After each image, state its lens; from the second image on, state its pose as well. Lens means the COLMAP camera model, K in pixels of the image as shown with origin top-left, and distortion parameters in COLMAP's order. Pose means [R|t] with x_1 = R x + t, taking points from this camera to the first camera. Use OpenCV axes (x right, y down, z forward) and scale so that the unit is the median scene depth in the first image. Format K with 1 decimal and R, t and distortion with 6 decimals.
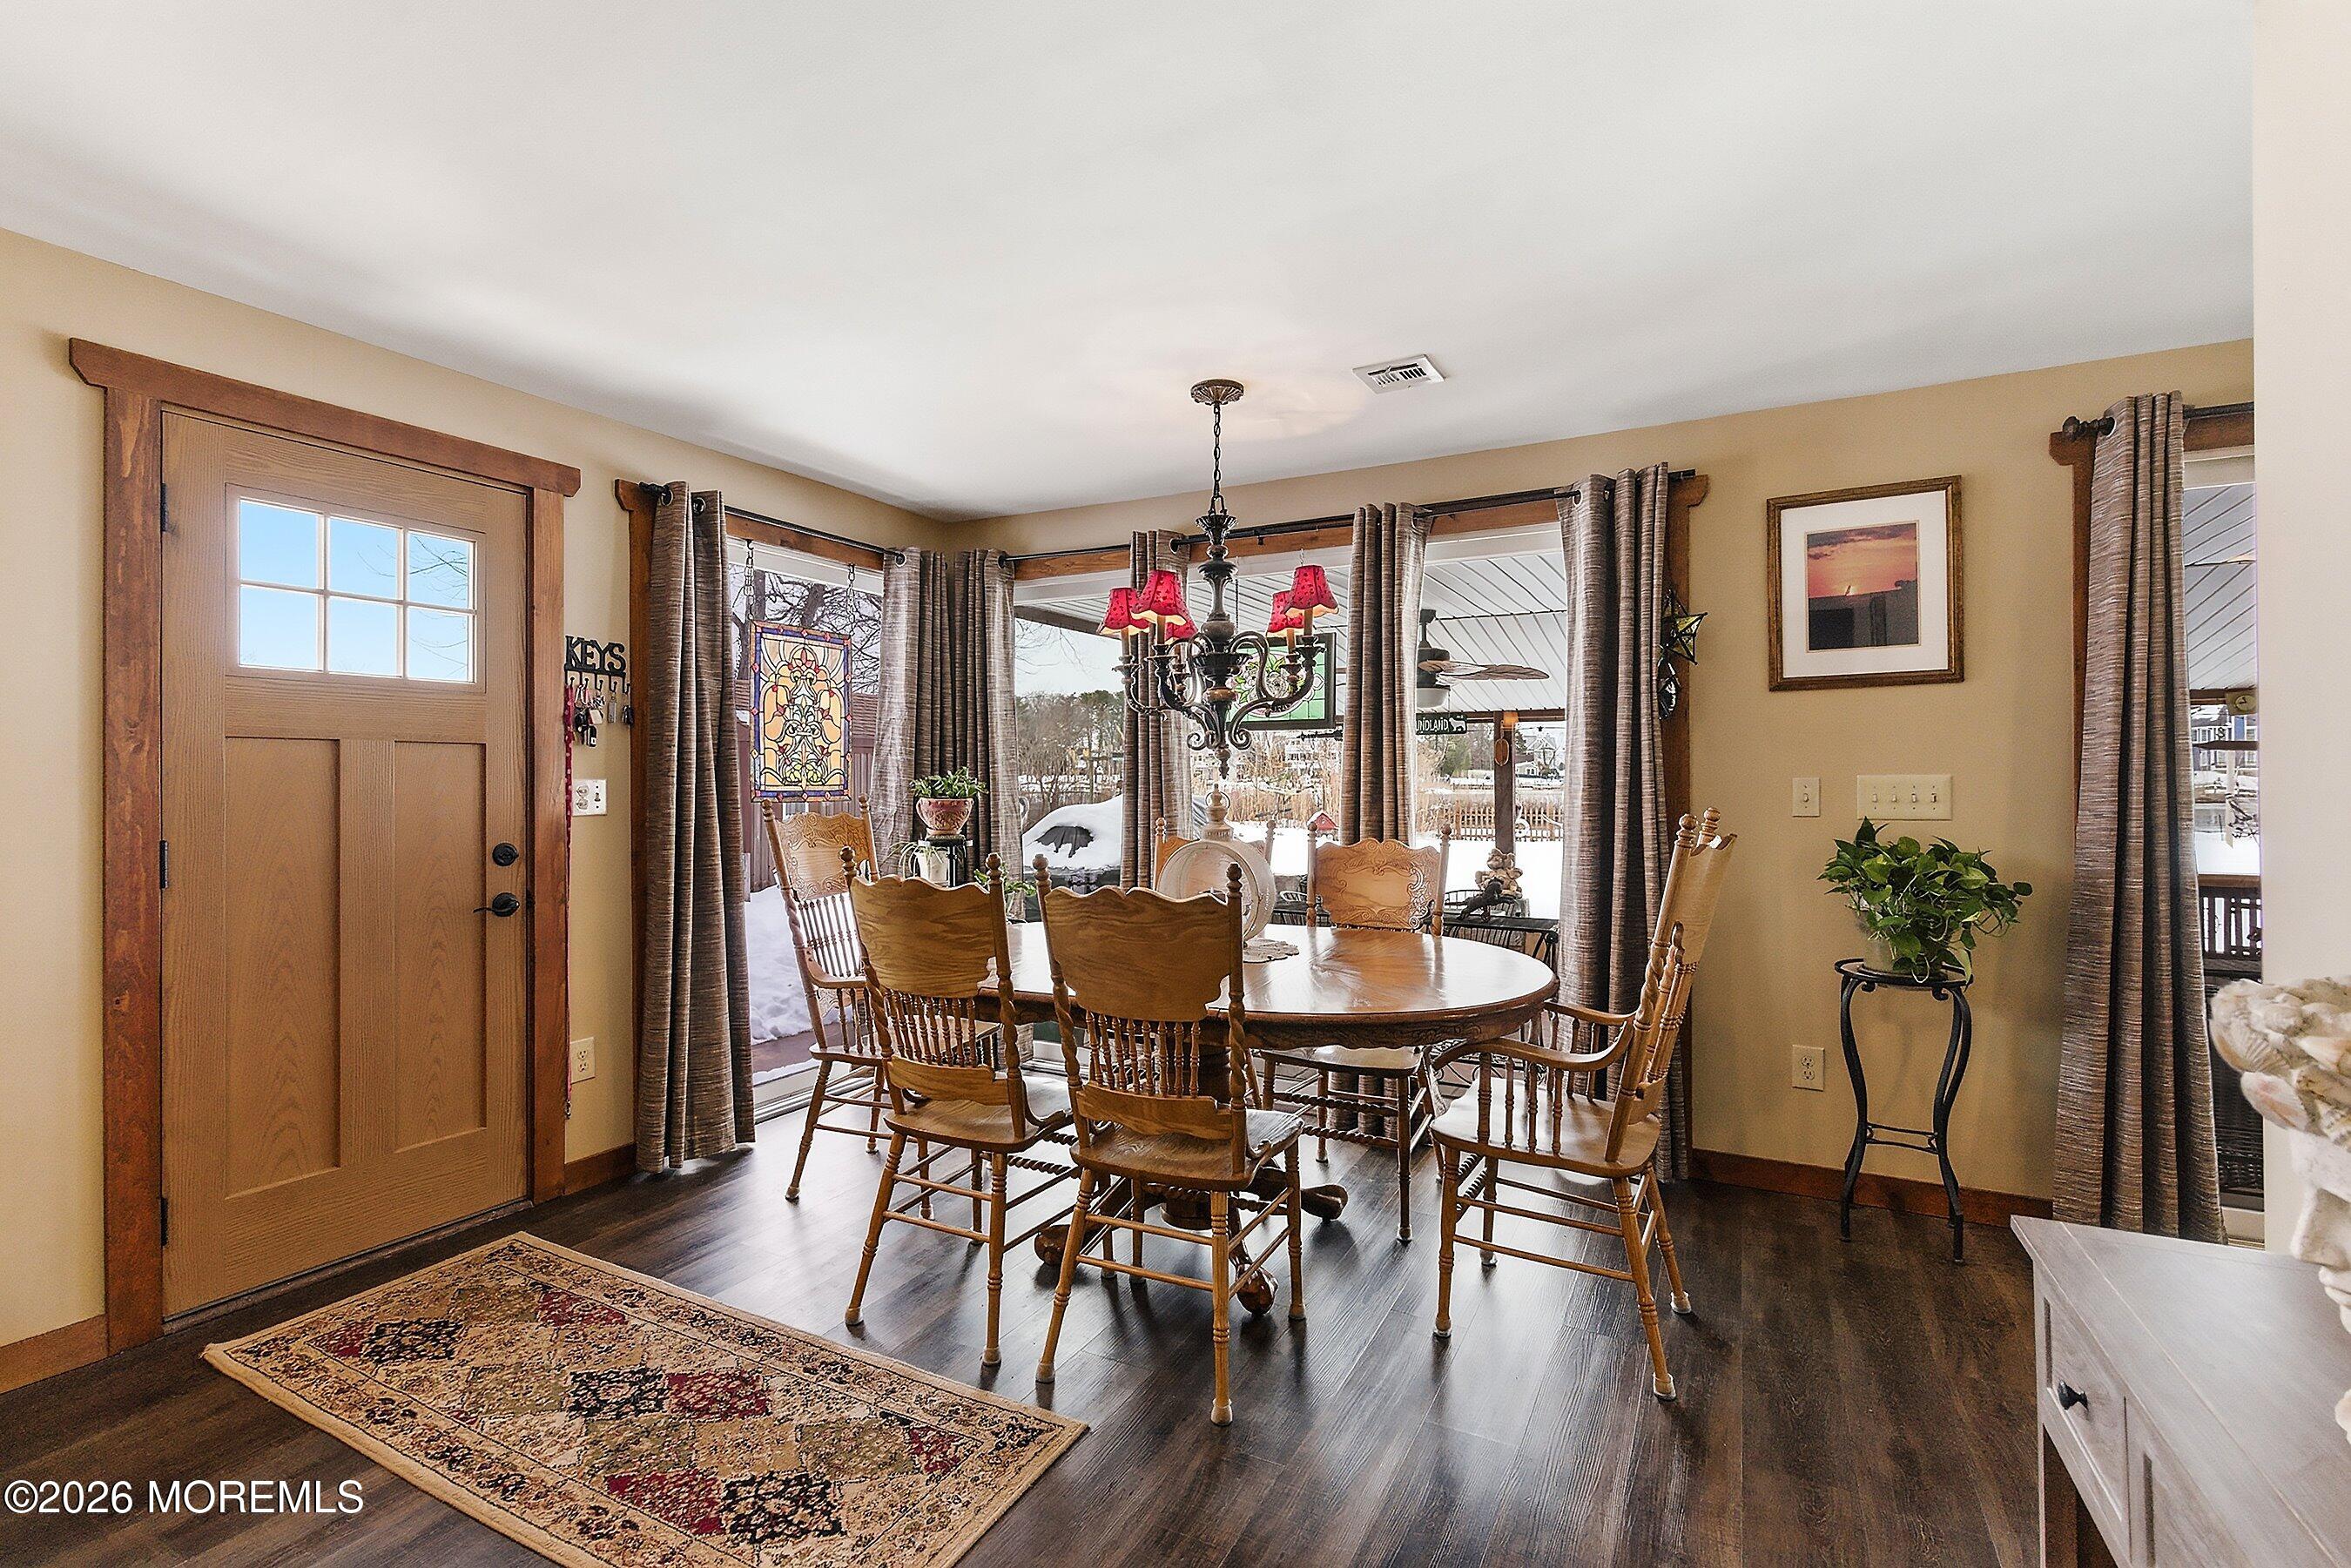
lens RADIAL K [[1081.3, 0, 1178.1], [0, 1081.3, 784.7], [0, 0, 1]] dist [0.003924, -0.002818]
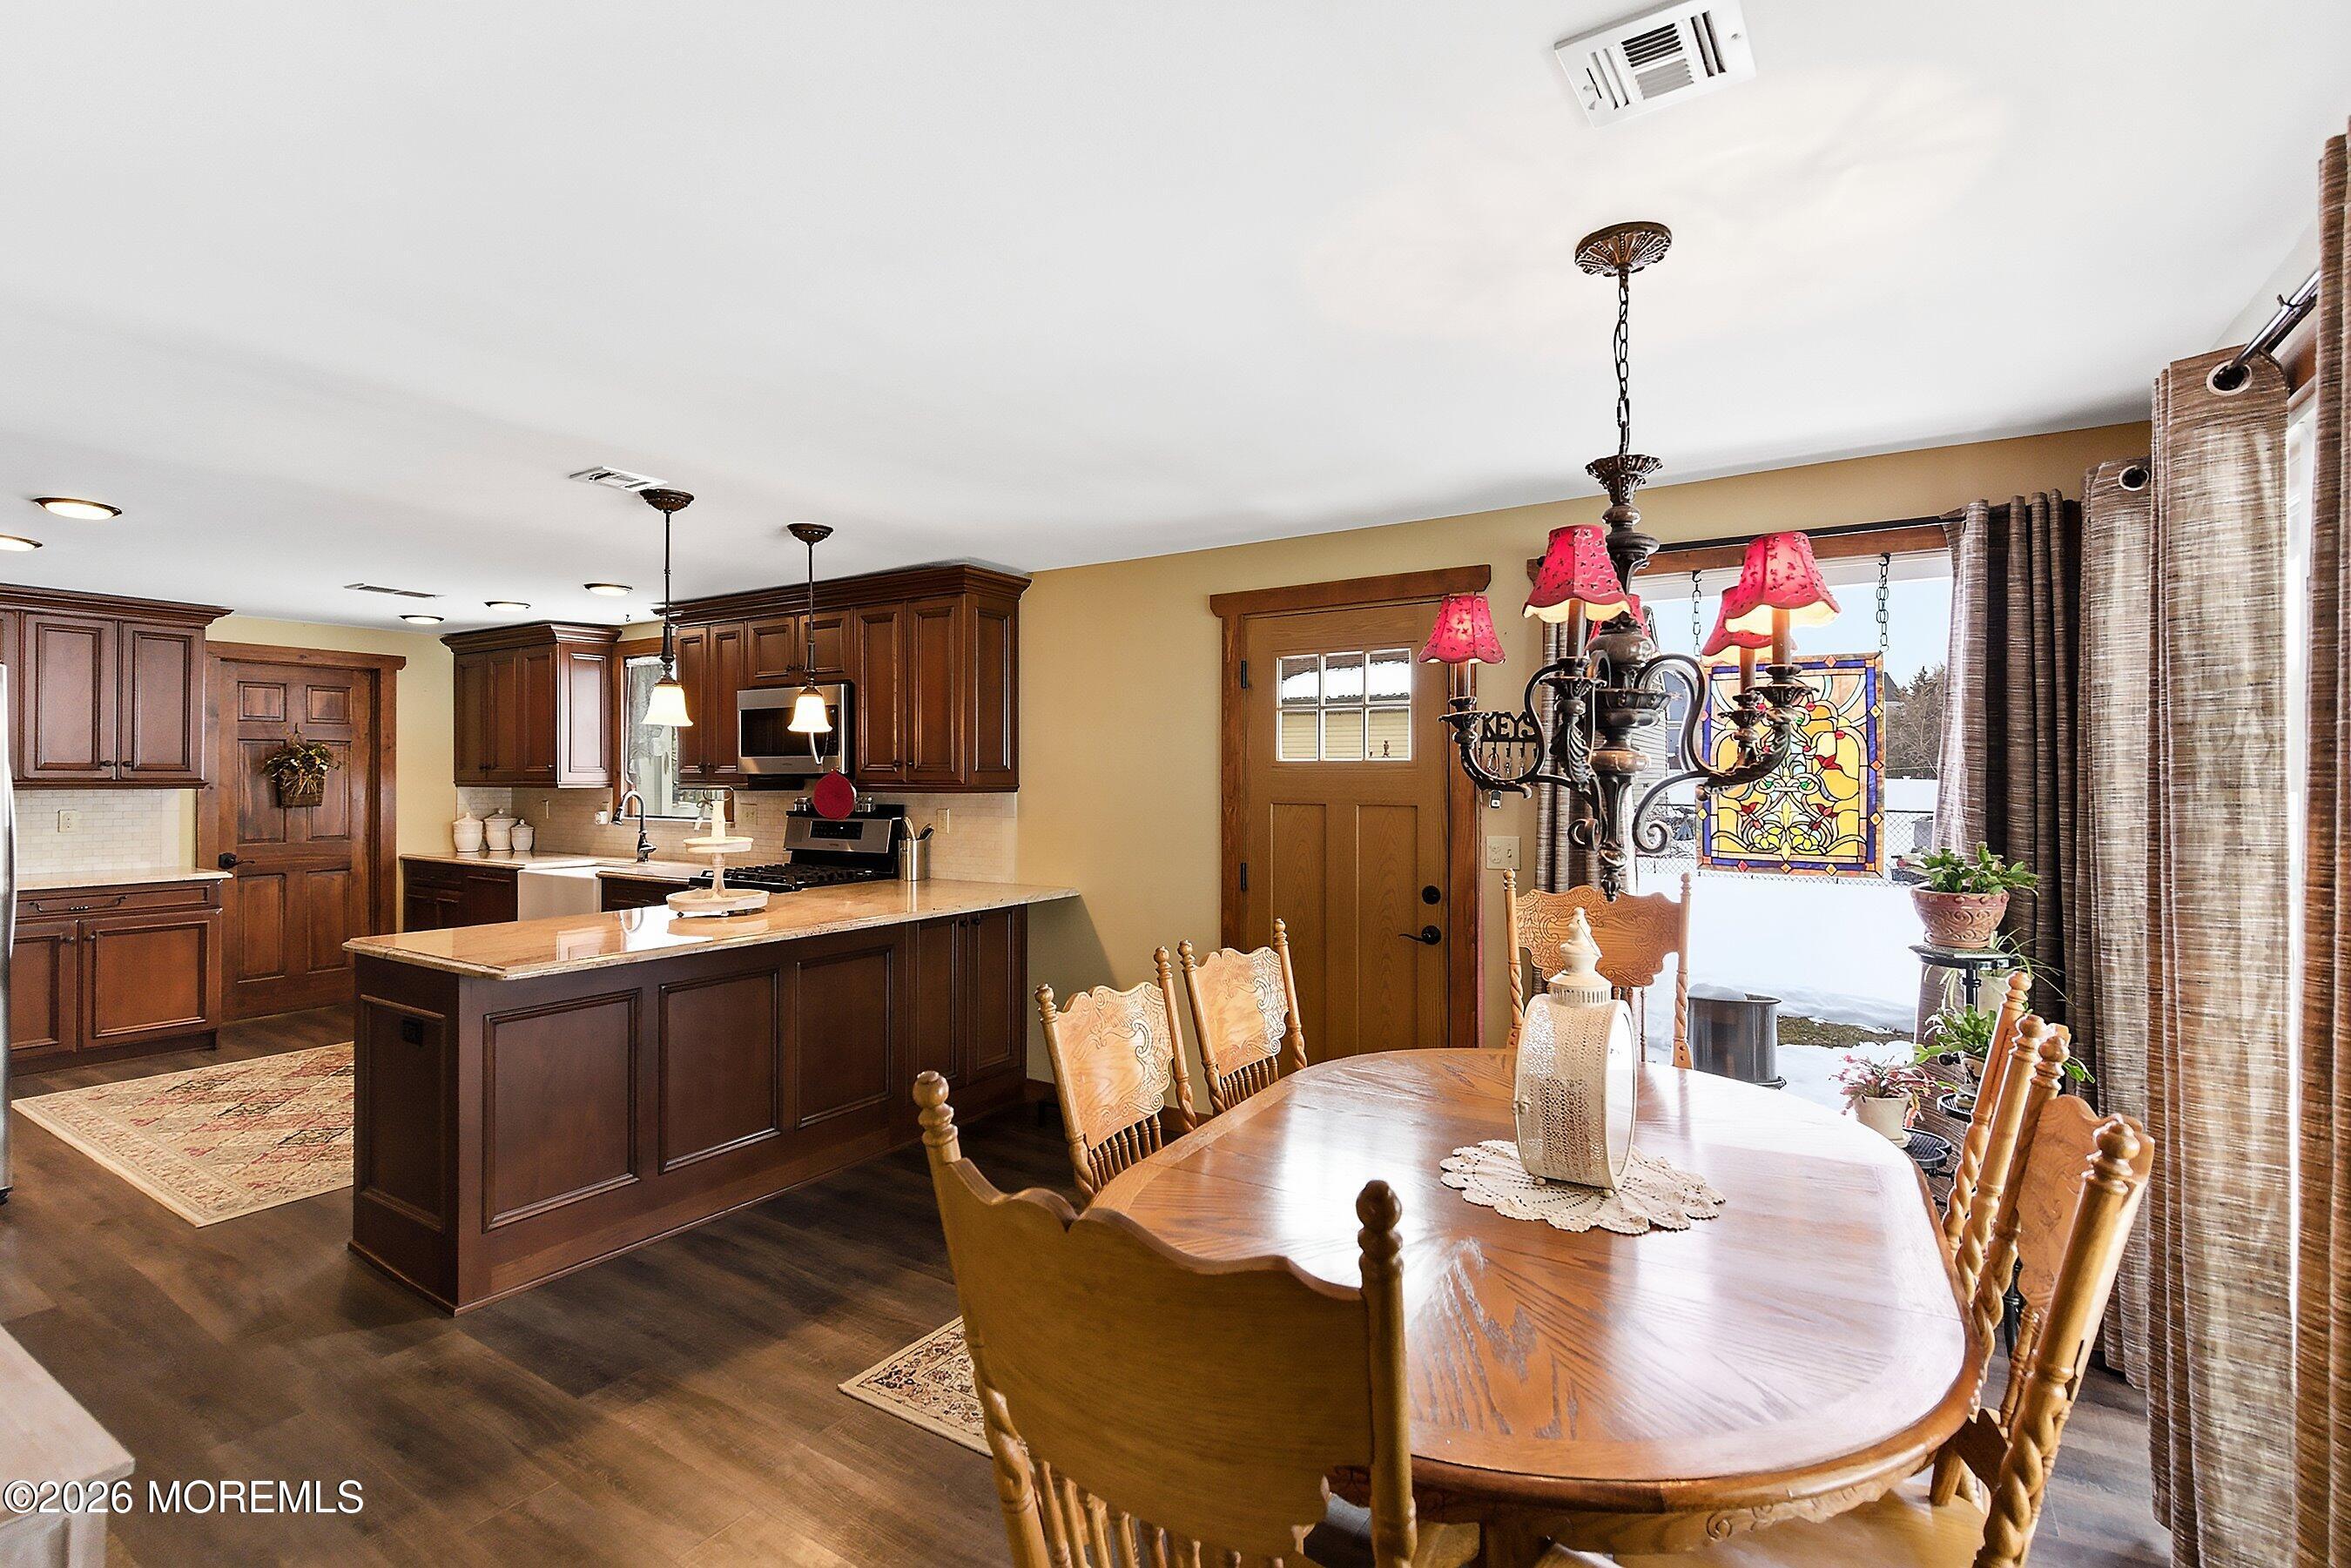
lens RADIAL K [[1081.3, 0, 1158.1], [0, 1081.3, 771.6], [0, 0, 1]] dist [0.003924, -0.002818]
pose [[-0.089958, -0.002708, -0.995942, 0.608925], [-0.008815, 0.999959, -0.001922, -0.067818], [0.995907, 0.008607, -0.089979, 0.752363]]
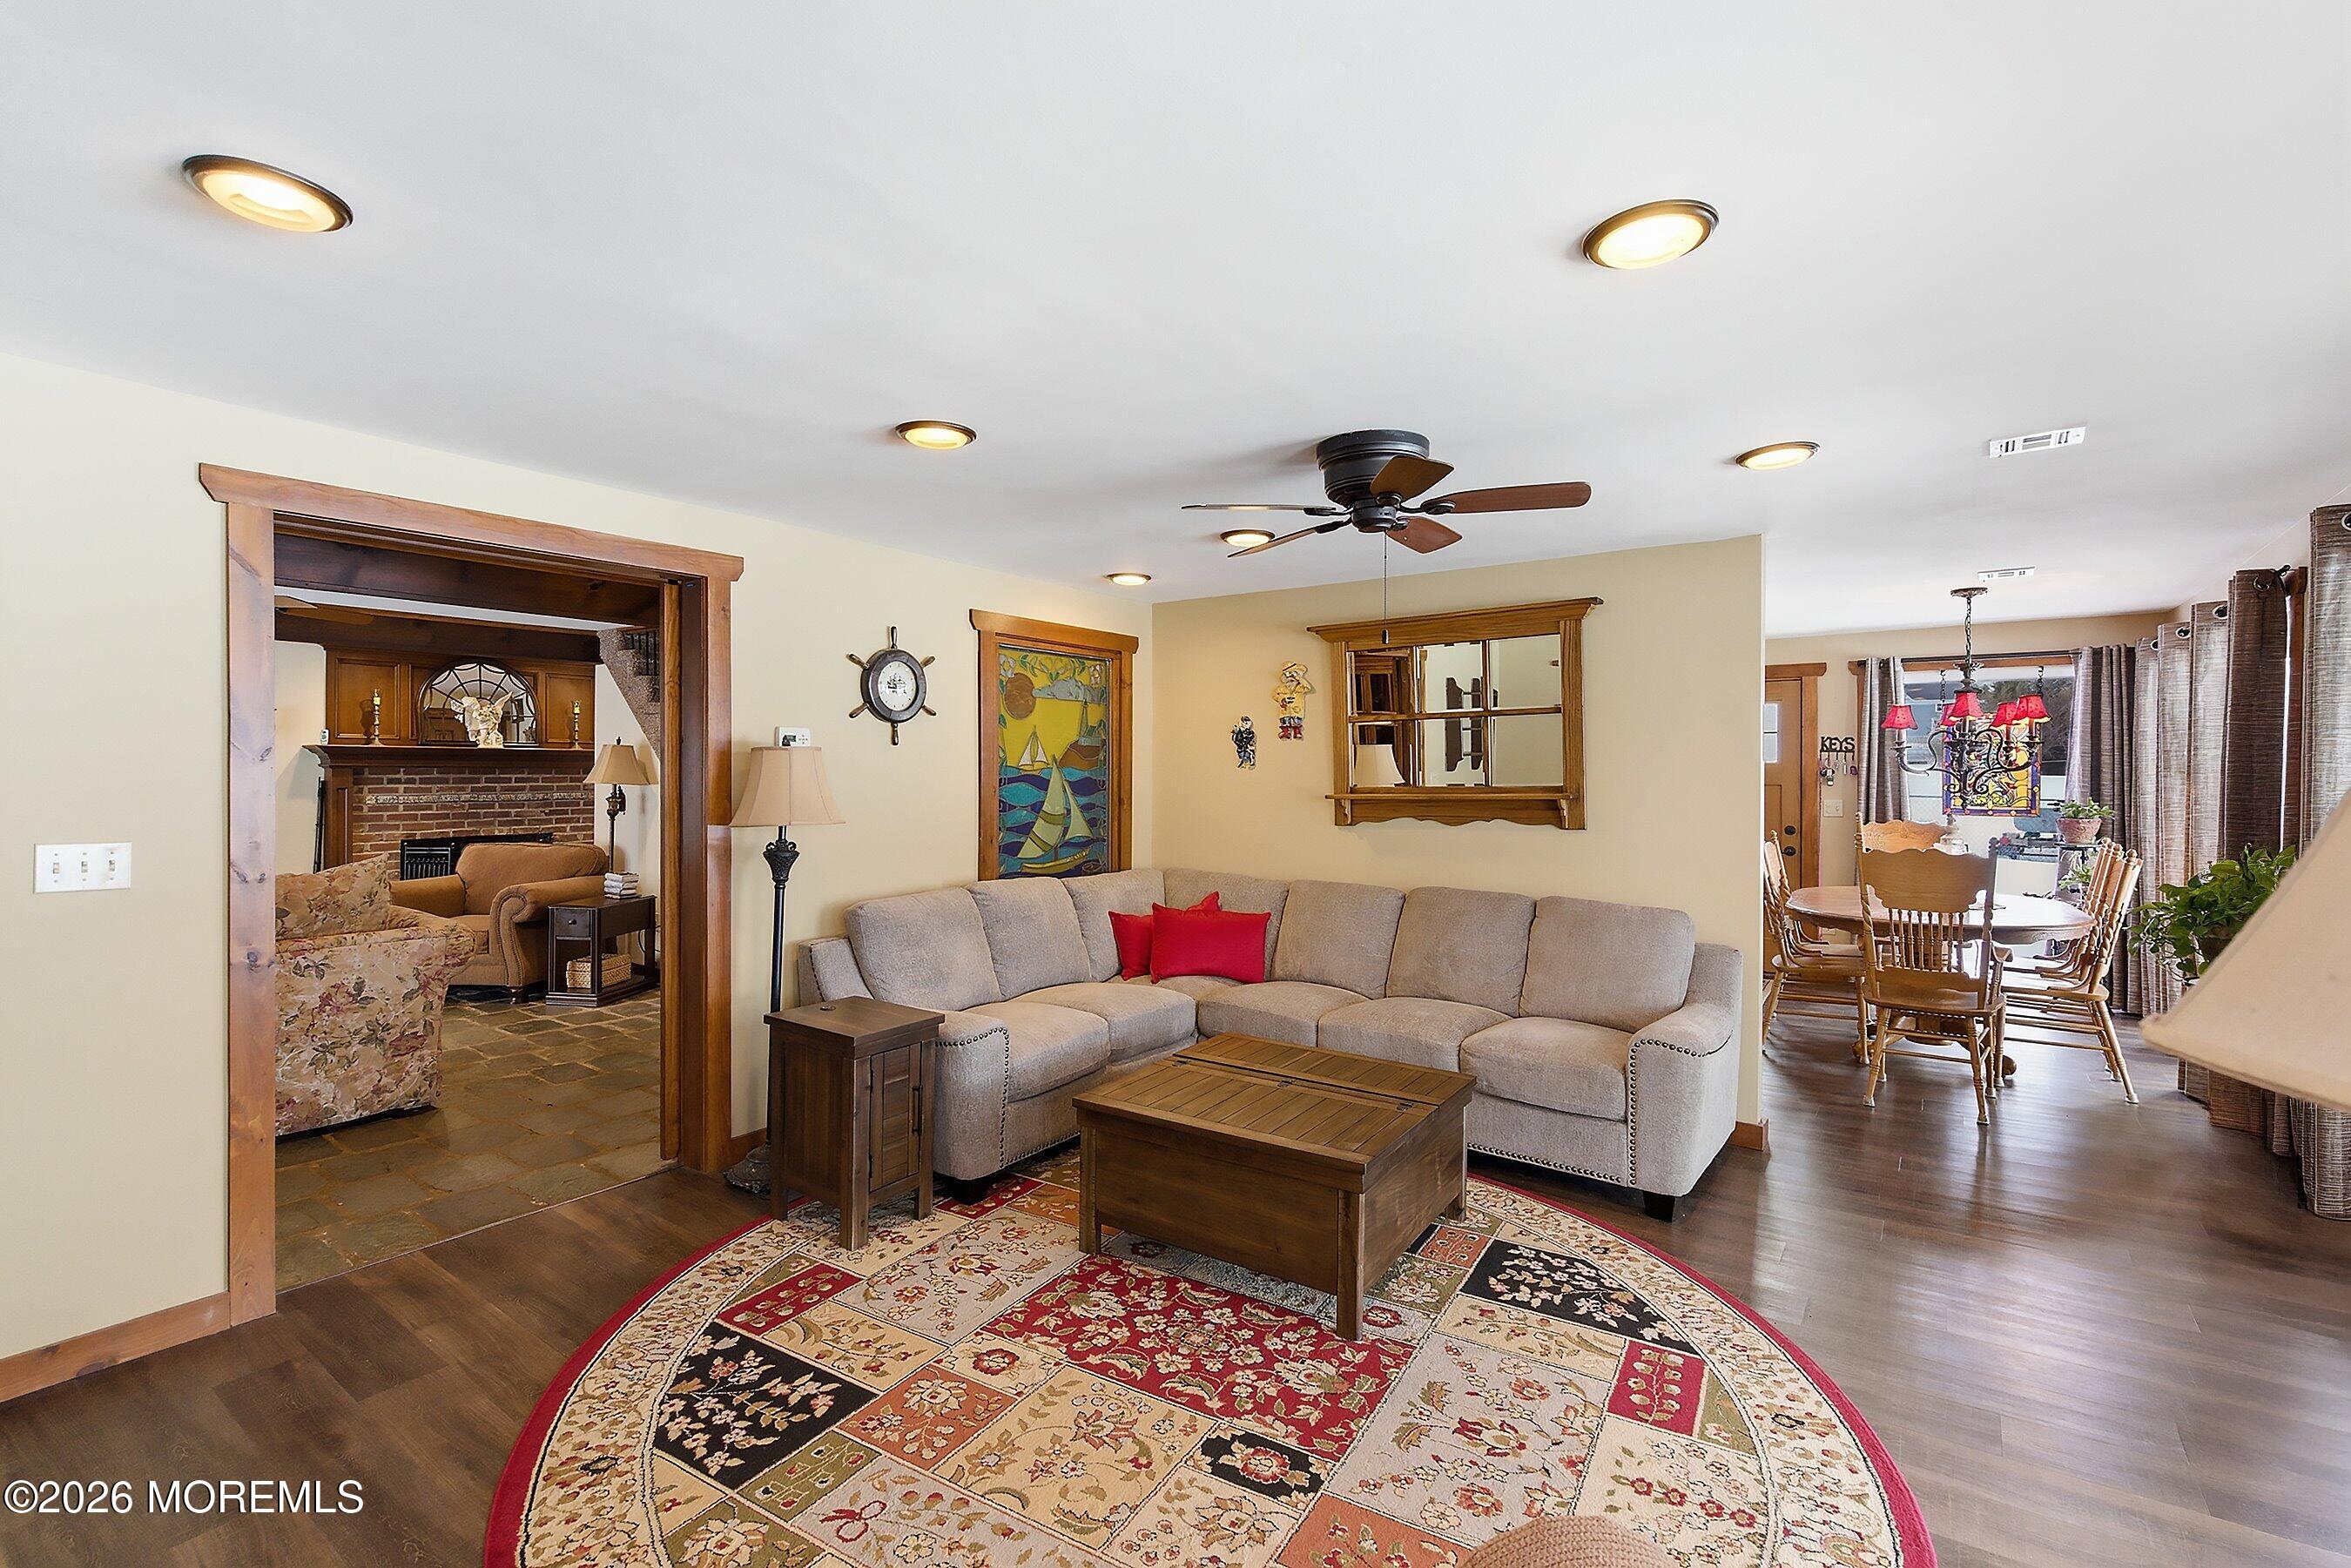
lens RADIAL K [[1081.3, 0, 1161.1], [0, 1081.3, 773.5], [0, 0, 1]] dist [0.003924, -0.002818]
pose [[-0.133007, 0.003950, -0.991107, 1.840321], [-0.011899, 0.999914, 0.005582, -0.055499], [0.991044, 0.012536, -0.132949, -0.064356]]
